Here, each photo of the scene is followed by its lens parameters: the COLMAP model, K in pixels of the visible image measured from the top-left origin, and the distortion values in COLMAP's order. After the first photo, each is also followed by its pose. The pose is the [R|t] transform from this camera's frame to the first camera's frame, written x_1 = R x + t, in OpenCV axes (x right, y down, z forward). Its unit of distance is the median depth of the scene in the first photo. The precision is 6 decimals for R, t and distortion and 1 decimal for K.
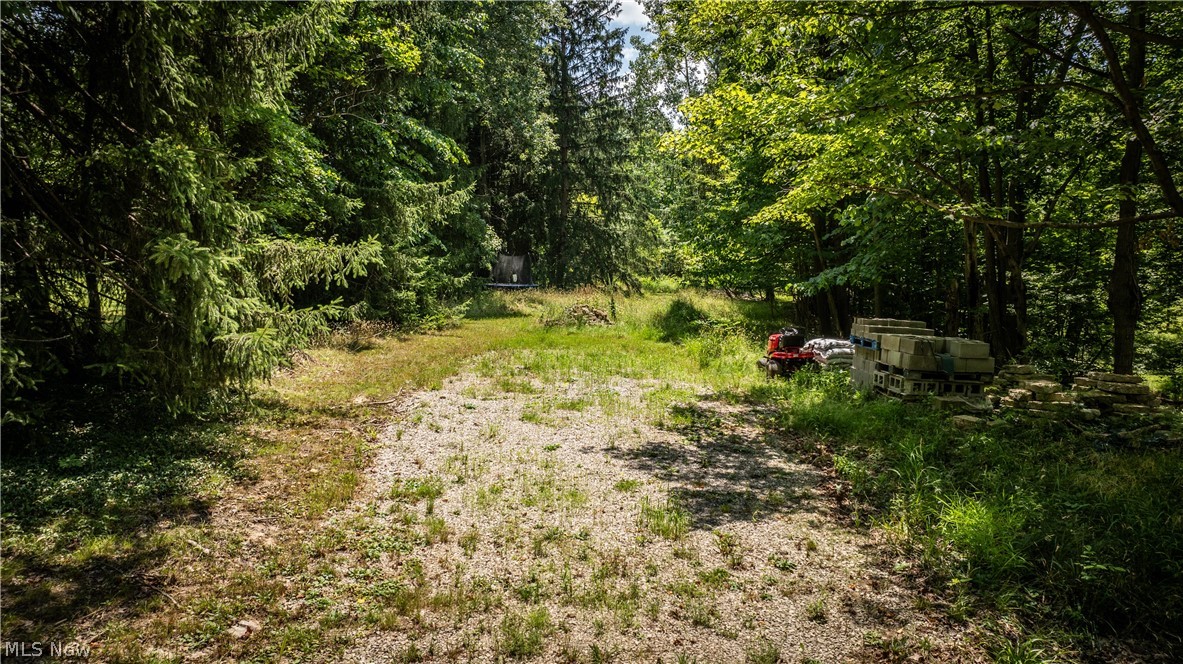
lens RADIAL K [[843.9, 0, 589.5], [0, 843.9, 329.0], [0, 0, 1]] dist [0.001850, 0.002502]
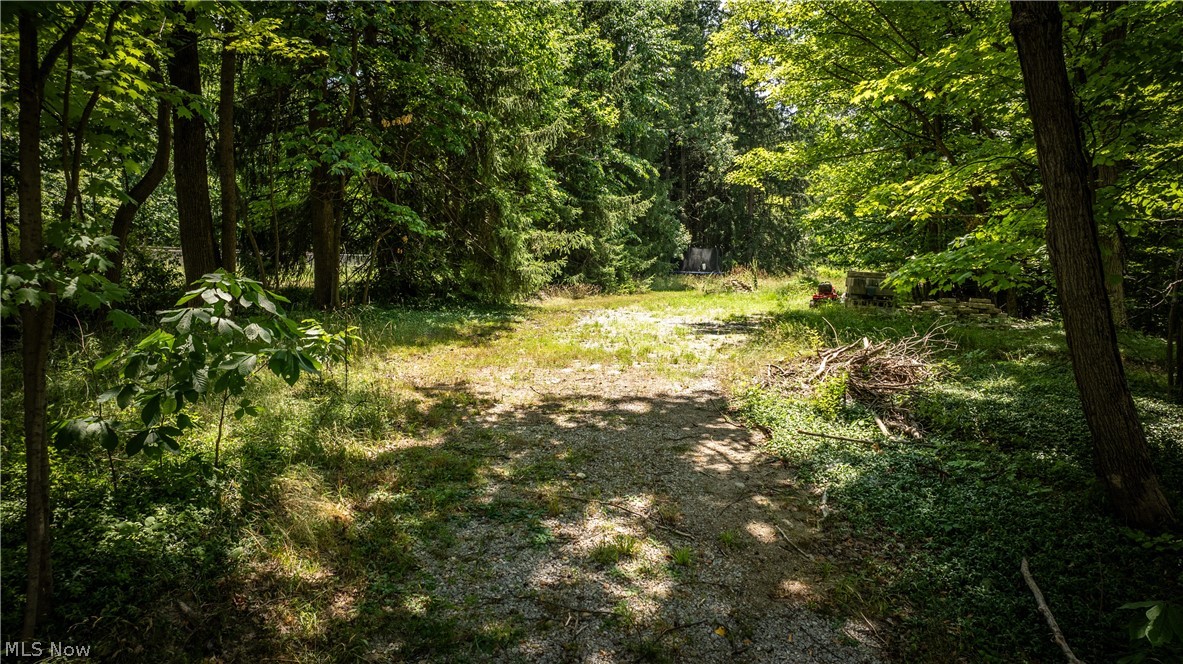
lens RADIAL K [[843.9, 0, 593.0], [0, 843.9, 329.2], [0, 0, 1]] dist [0.001850, 0.002502]
pose [[0.966698, 0.014086, -0.255530, 0.143779], [-0.014080, 0.999899, 0.001854, 0.063038], [0.255531, 0.001806, 0.966799, -0.472450]]
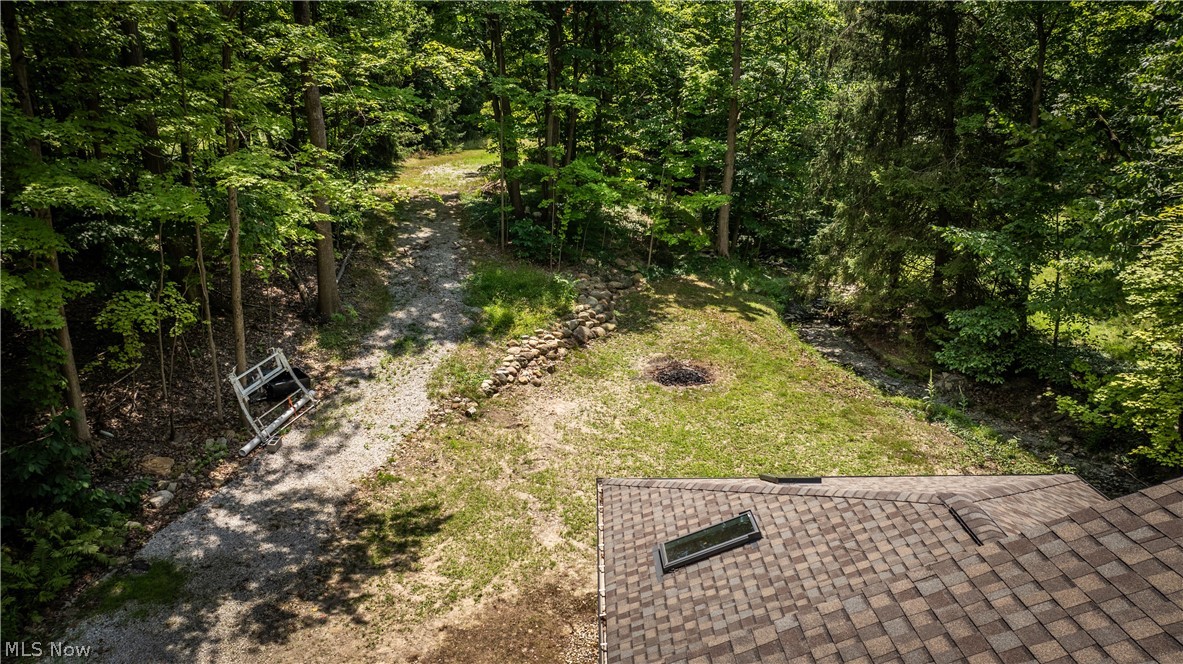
lens RADIAL K [[843.9, 0, 593.0], [0, 843.9, 334.5], [0, 0, 1]] dist [0.001850, 0.002502]
pose [[0.996418, 0.019482, -0.082291, 0.547652], [-0.002688, 0.979905, 0.199446, 0.029478], [0.084523, -0.198510, 0.976447, -1.858245]]
